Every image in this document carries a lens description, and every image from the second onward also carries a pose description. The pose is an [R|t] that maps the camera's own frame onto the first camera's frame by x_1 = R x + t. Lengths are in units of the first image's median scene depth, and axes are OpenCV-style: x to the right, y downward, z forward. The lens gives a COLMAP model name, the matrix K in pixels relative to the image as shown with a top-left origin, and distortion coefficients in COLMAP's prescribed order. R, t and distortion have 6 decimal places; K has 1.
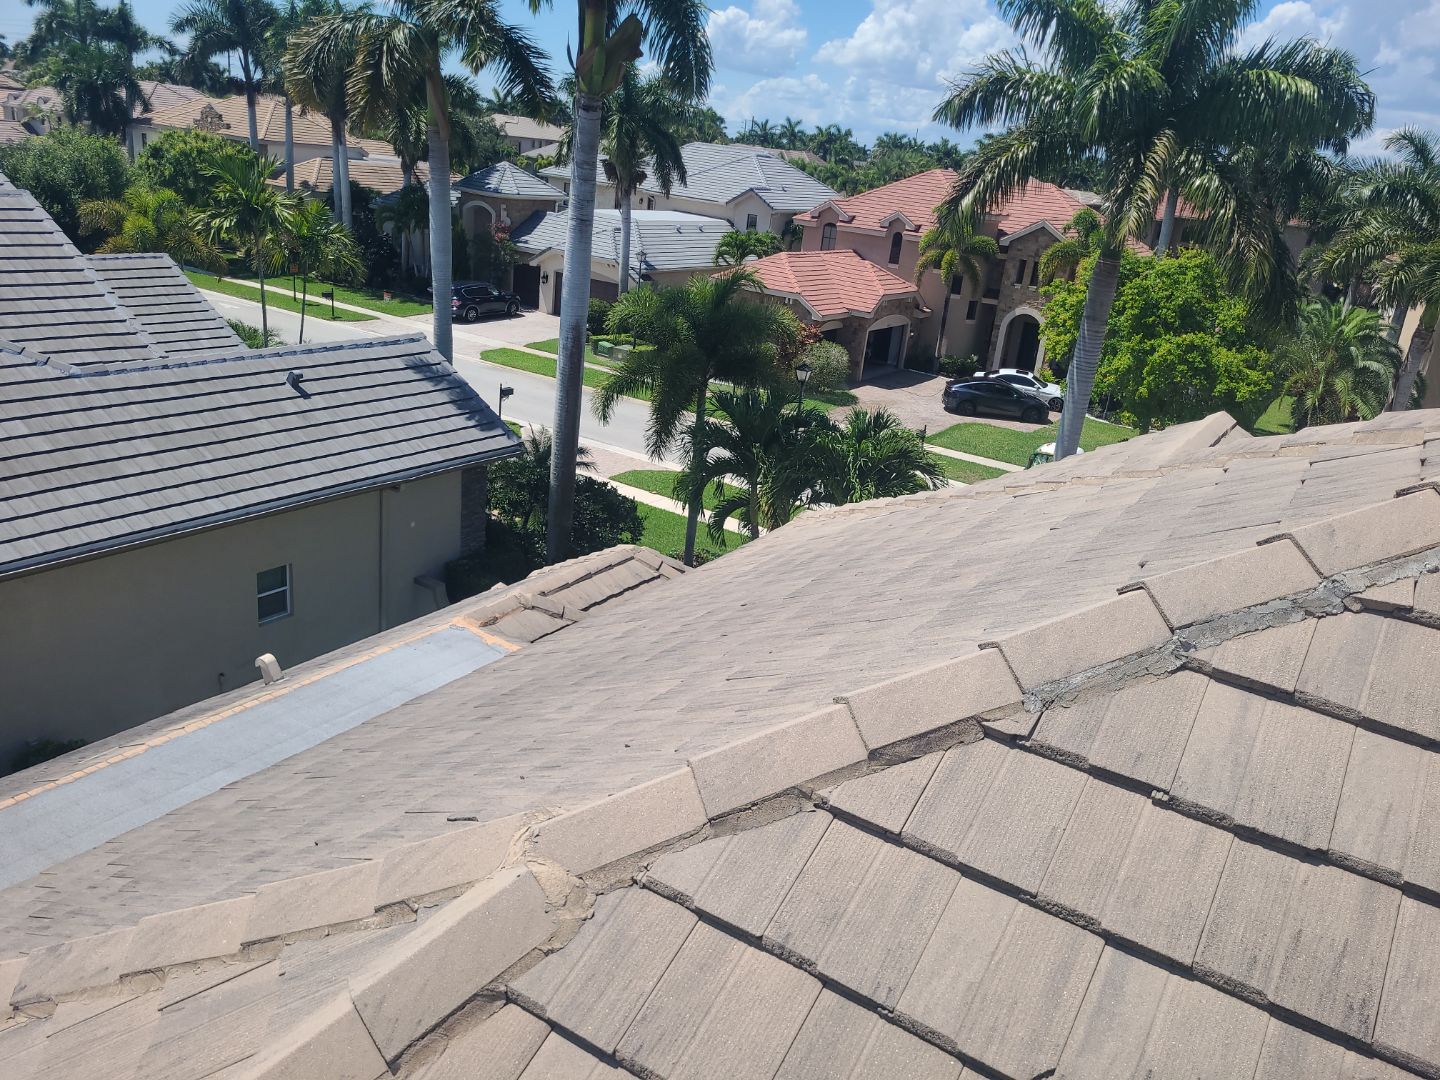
lens RADIAL K [[1072.1, 0, 735.1], [0, 1072.1, 543.6], [0, 0, 1]] dist [0.044456, -0.038358]
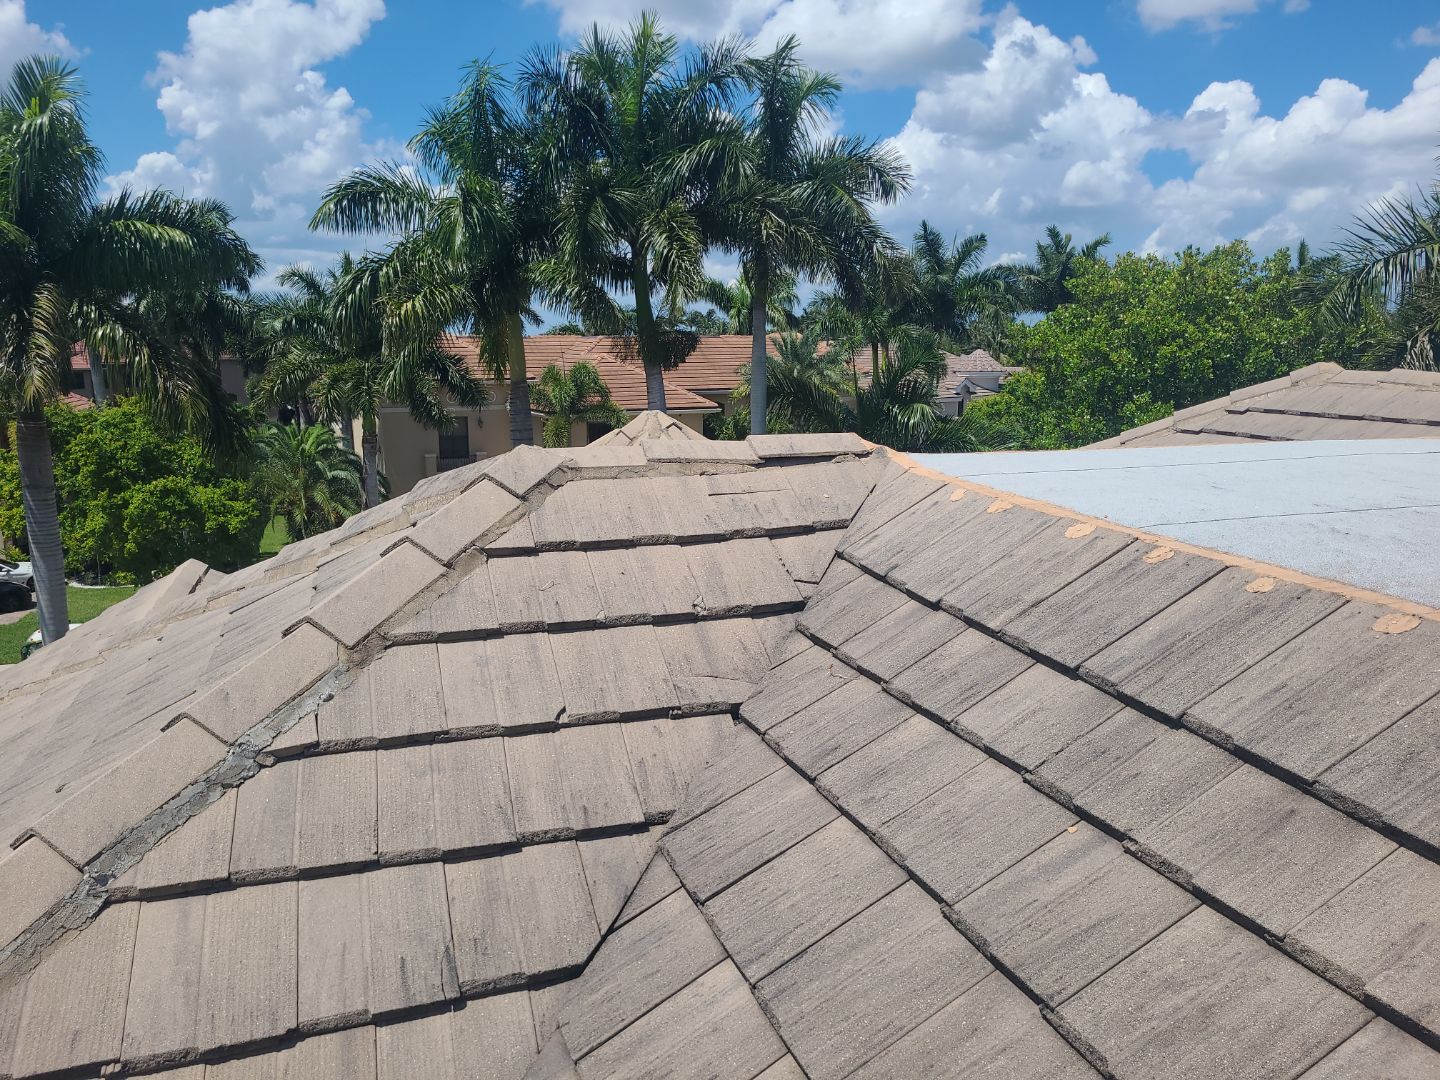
lens RADIAL K [[1078.4, 0, 736.6], [0, 1078.4, 551.8], [0, 0, 1]] dist [0.014974, -0.008154]
pose [[0.624369, -0.249543, 0.740197, 0.010582], [0.329664, 0.943254, 0.039922, -0.001472], [-0.708156, 0.219090, 0.671204, -0.001021]]
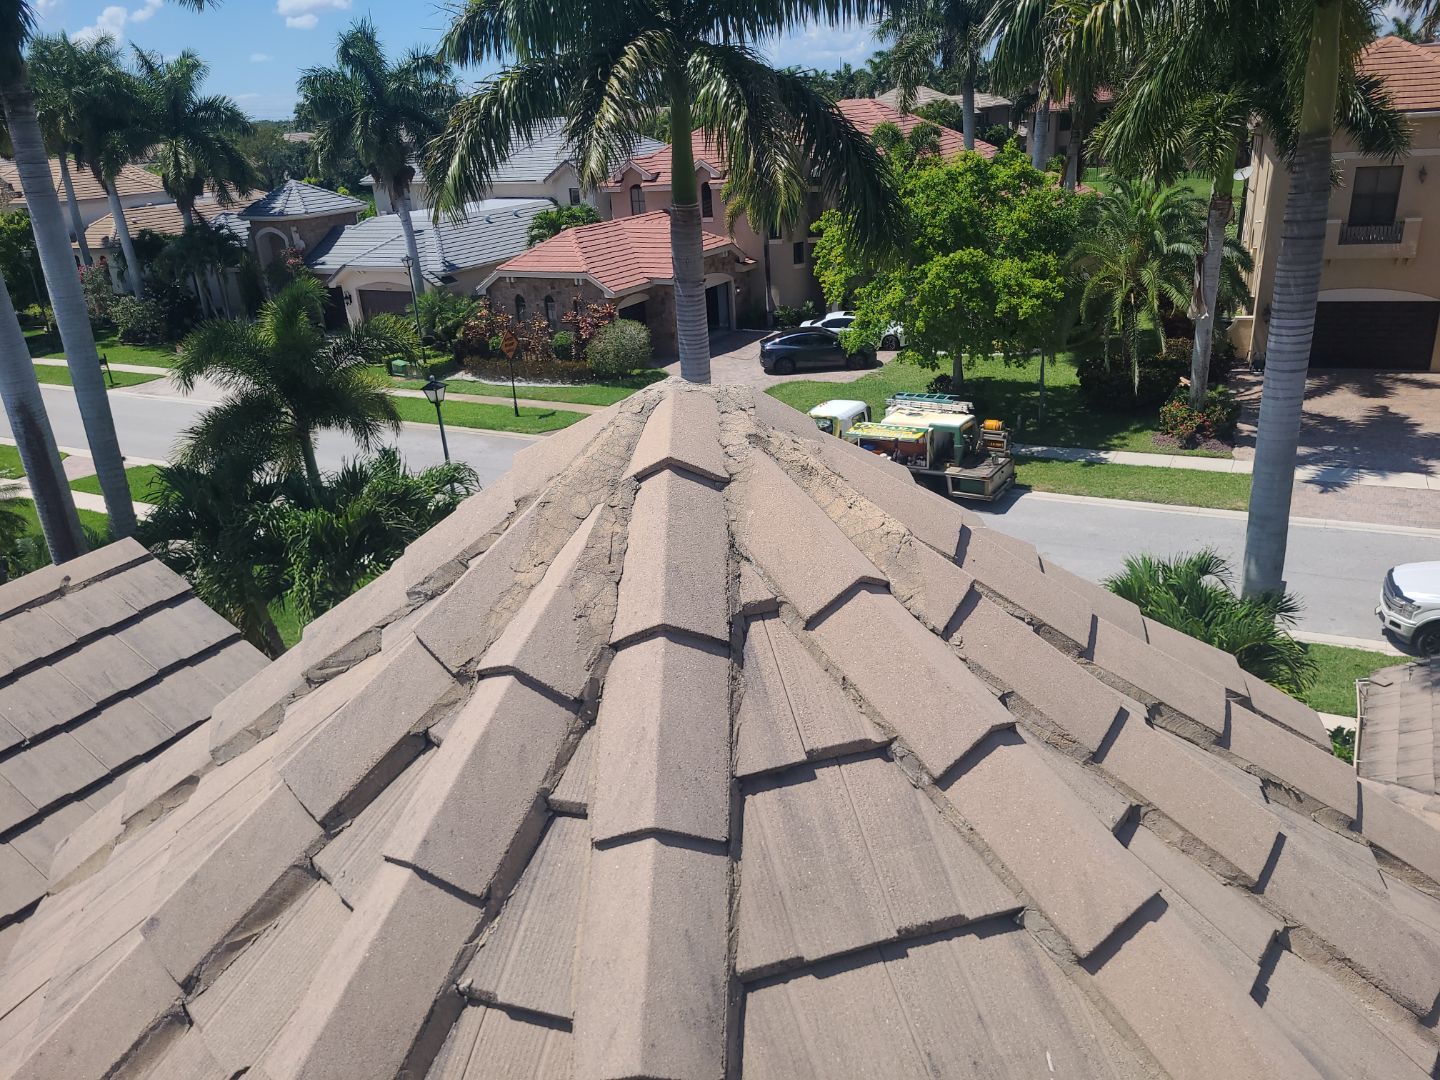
lens RADIAL K [[1075.2, 0, 722.9], [0, 1075.2, 546.2], [0, 0, 1]] dist [0.040470, -0.042298]
pose [[0.984755, -0.172772, -0.020196, 0.213645], [0.173385, 0.984263, 0.034120, -0.022656], [0.013983, -0.037102, 0.999214, 0.118881]]
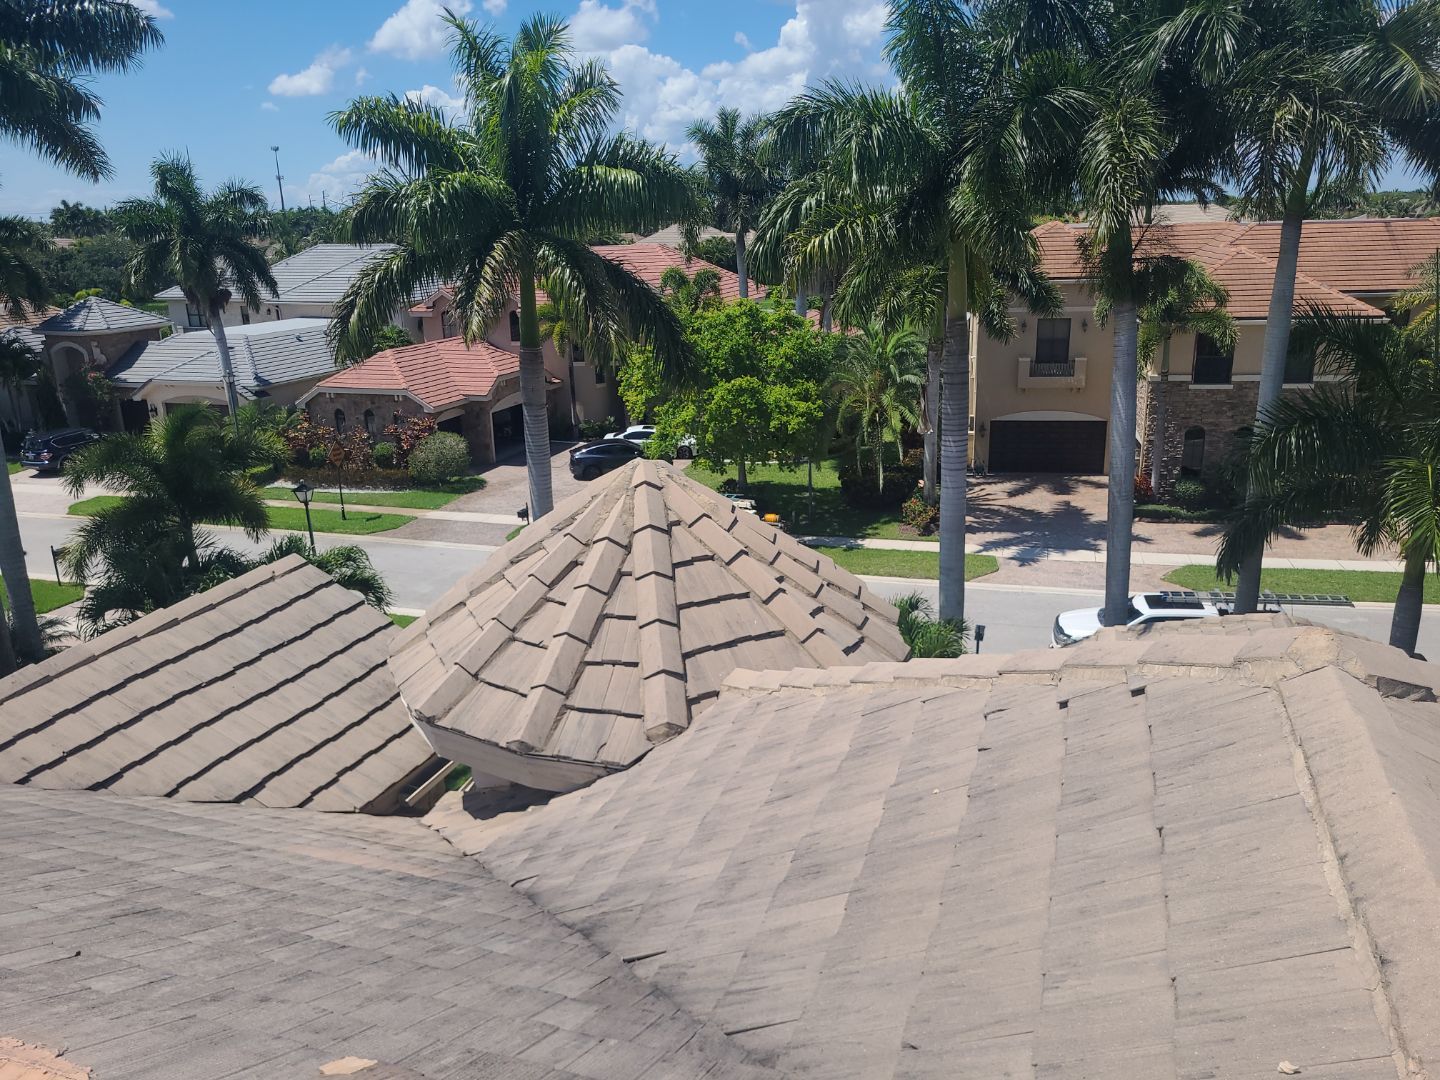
lens RADIAL K [[1069.0, 0, 750.4], [0, 1069.0, 535.0], [0, 0, 1]] dist [0.025785, -0.023291]
pose [[0.958687, -0.192420, 0.209507, 0.184558], [0.203796, 0.978425, -0.033928, -0.004693], [-0.198459, 0.075223, 0.977218, -0.023594]]
